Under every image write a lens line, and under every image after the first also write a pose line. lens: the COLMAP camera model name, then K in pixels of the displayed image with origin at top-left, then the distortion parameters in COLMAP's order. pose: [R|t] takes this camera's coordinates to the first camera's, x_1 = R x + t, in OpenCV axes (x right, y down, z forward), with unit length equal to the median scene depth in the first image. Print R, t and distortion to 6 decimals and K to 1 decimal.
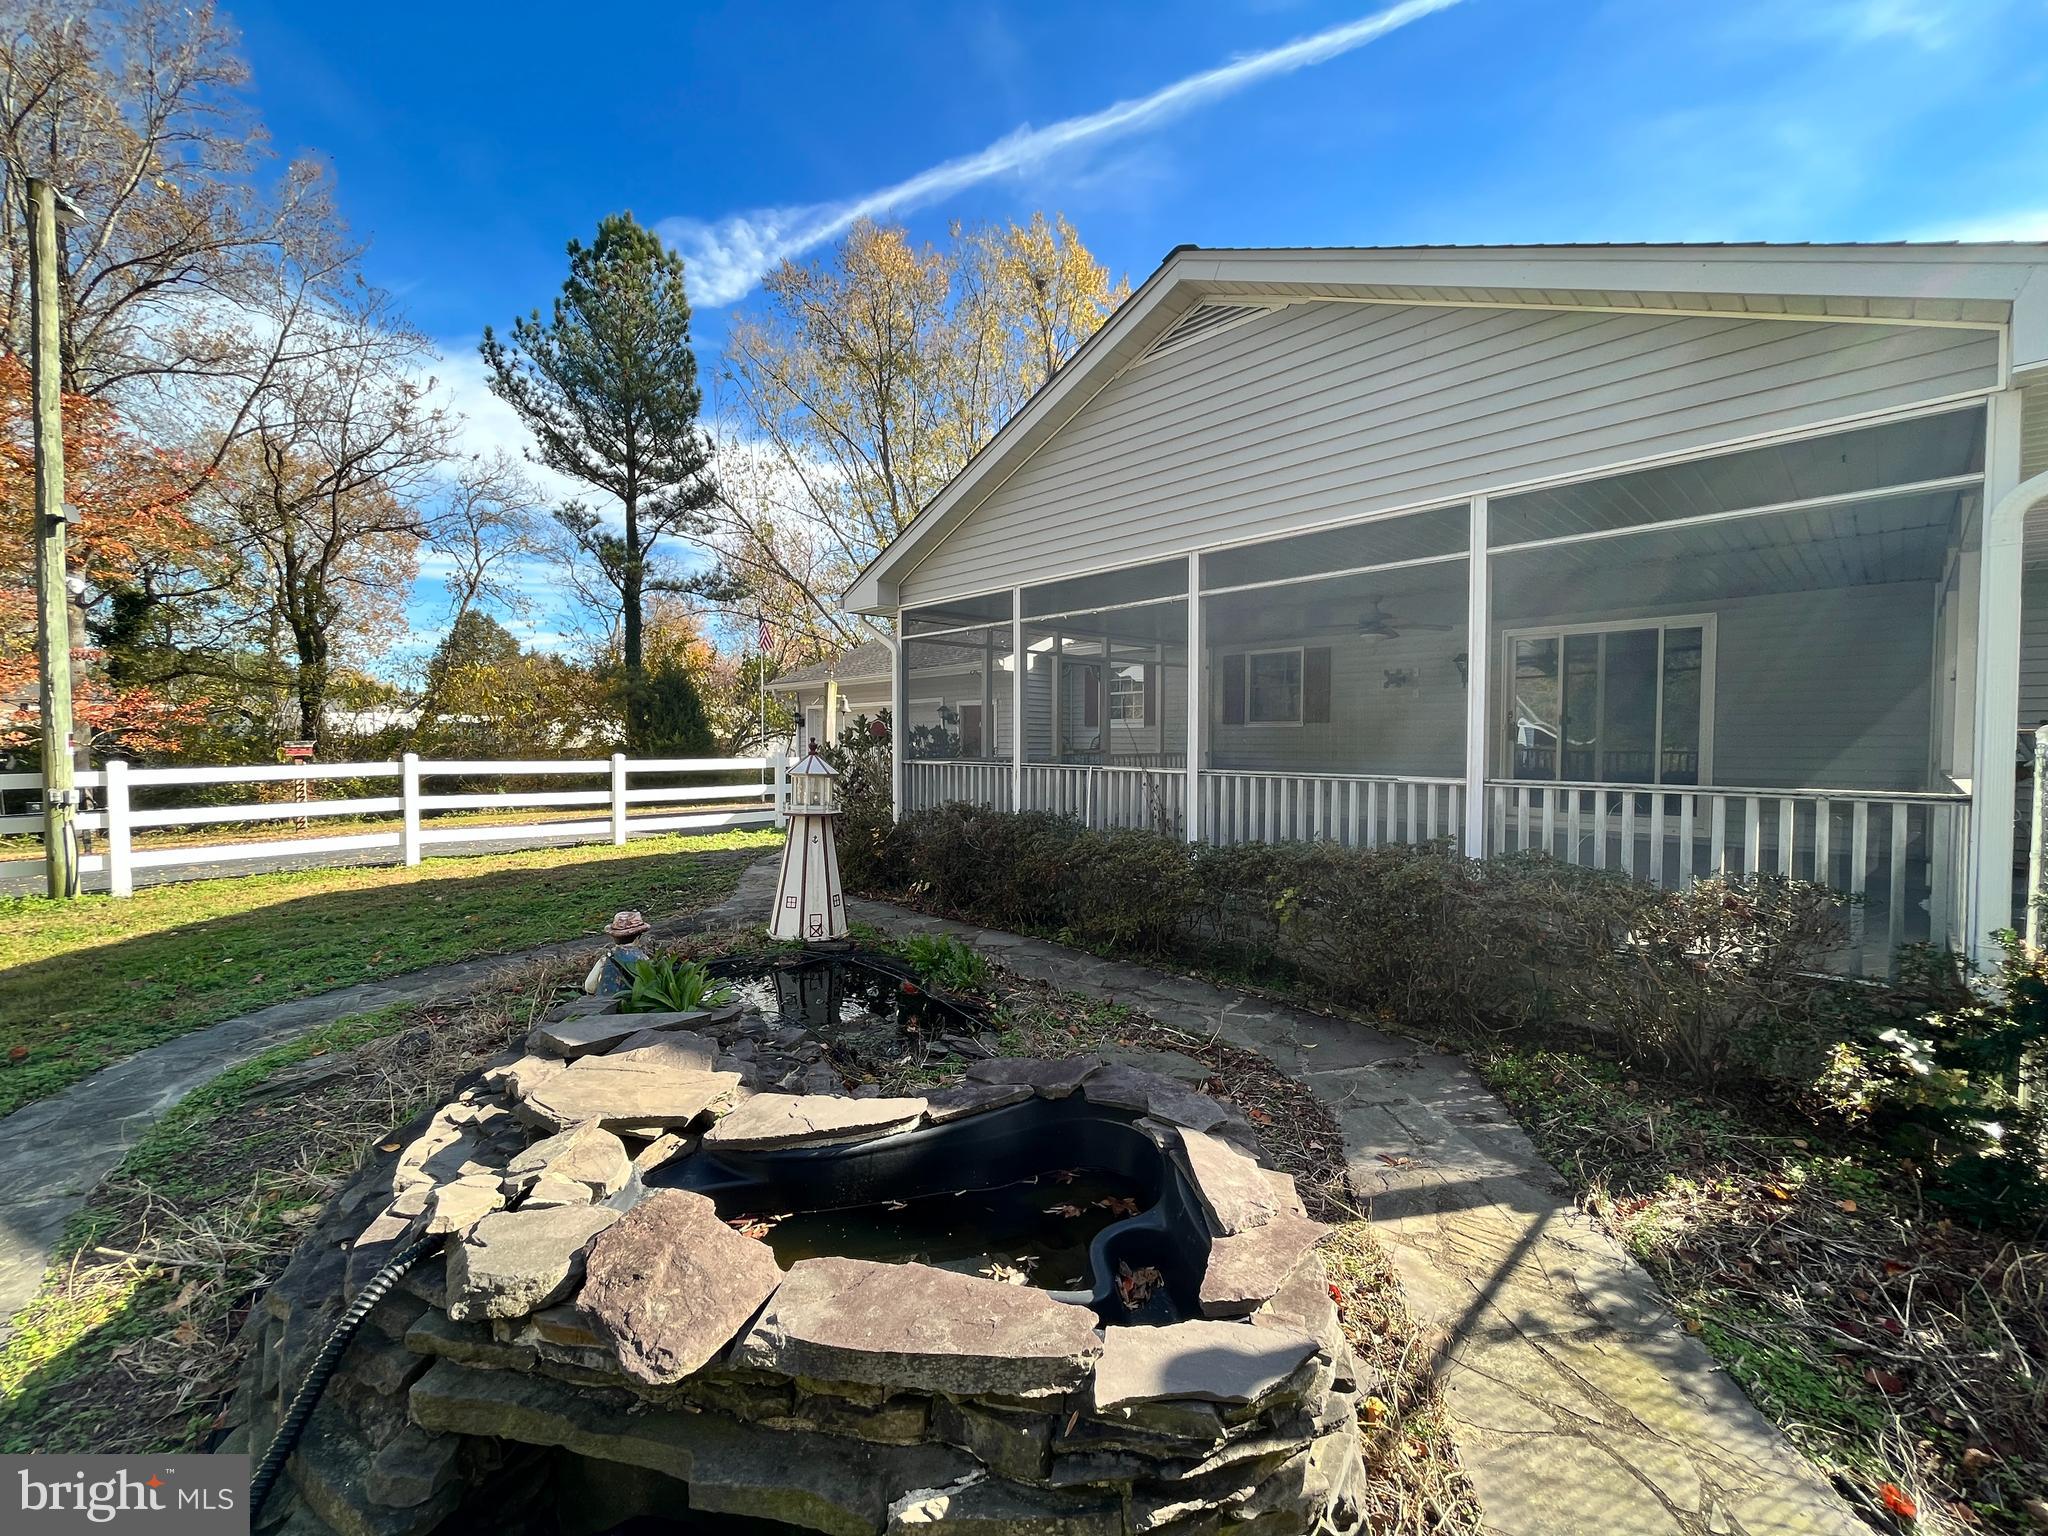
lens RADIAL K [[830.4, 0, 1011.8], [0, 830.4, 766.8], [0, 0, 1]] dist [-0.003807, 0.000397]
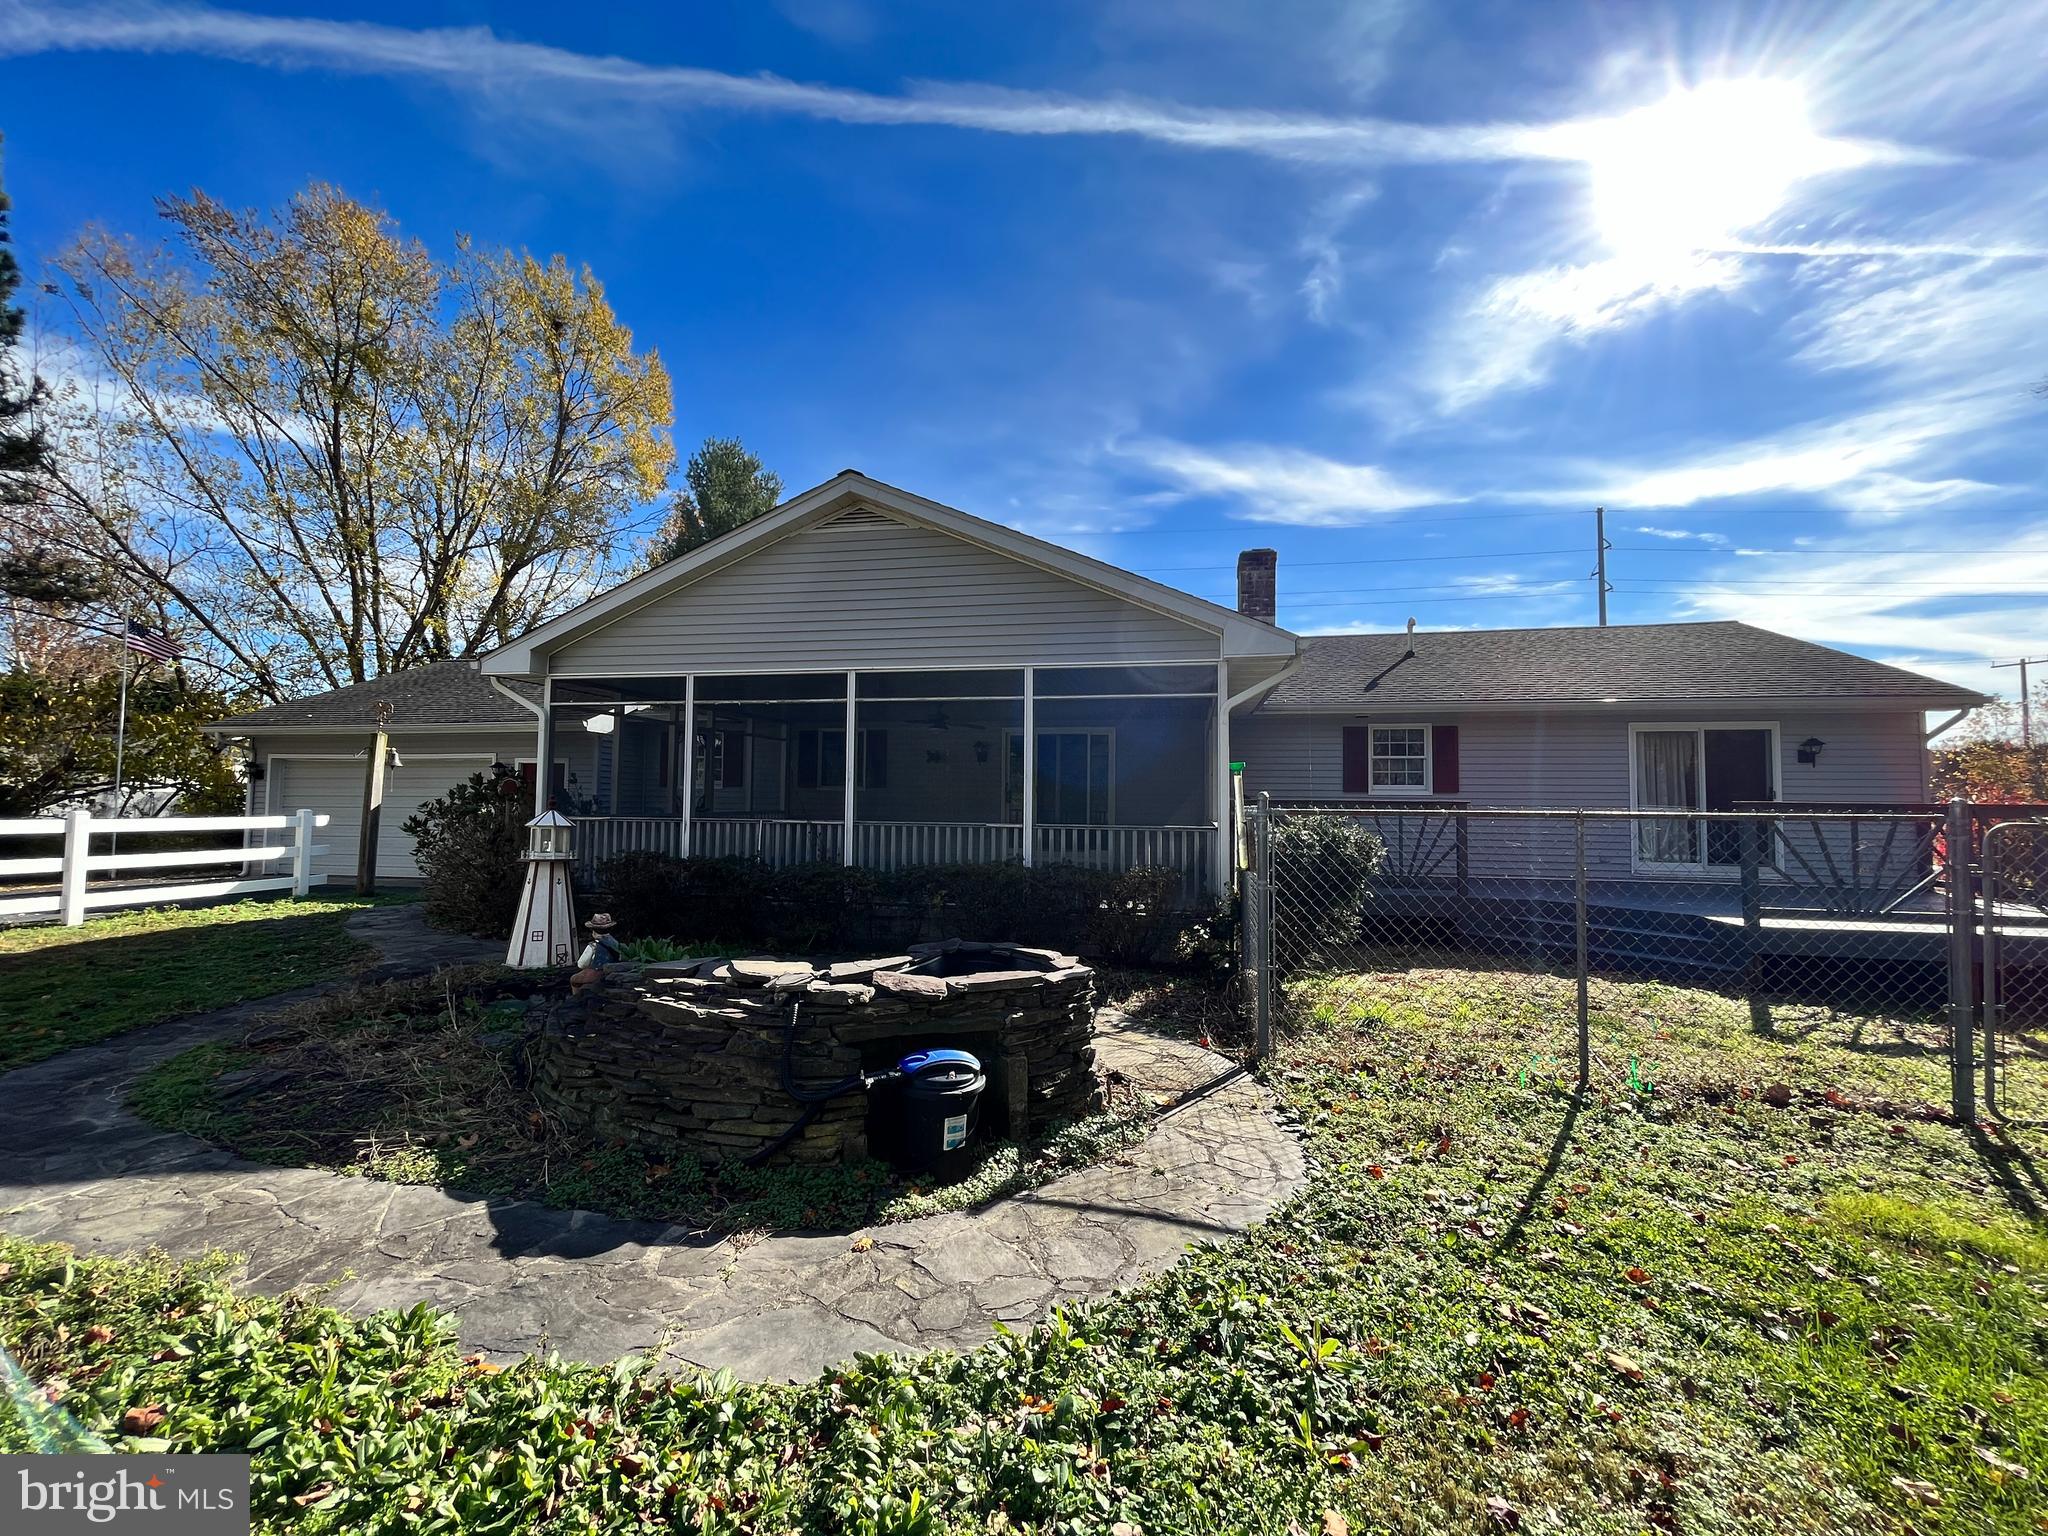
lens RADIAL K [[830.4, 0, 1018.5], [0, 830.4, 768.1], [0, 0, 1]] dist [-0.003807, 0.000397]
pose [[0.814278, 0.031452, 0.579622, -0.240064], [0.009665, 0.997658, -0.067714, 0.007422], [-0.580394, 0.060740, 0.812067, -0.213493]]
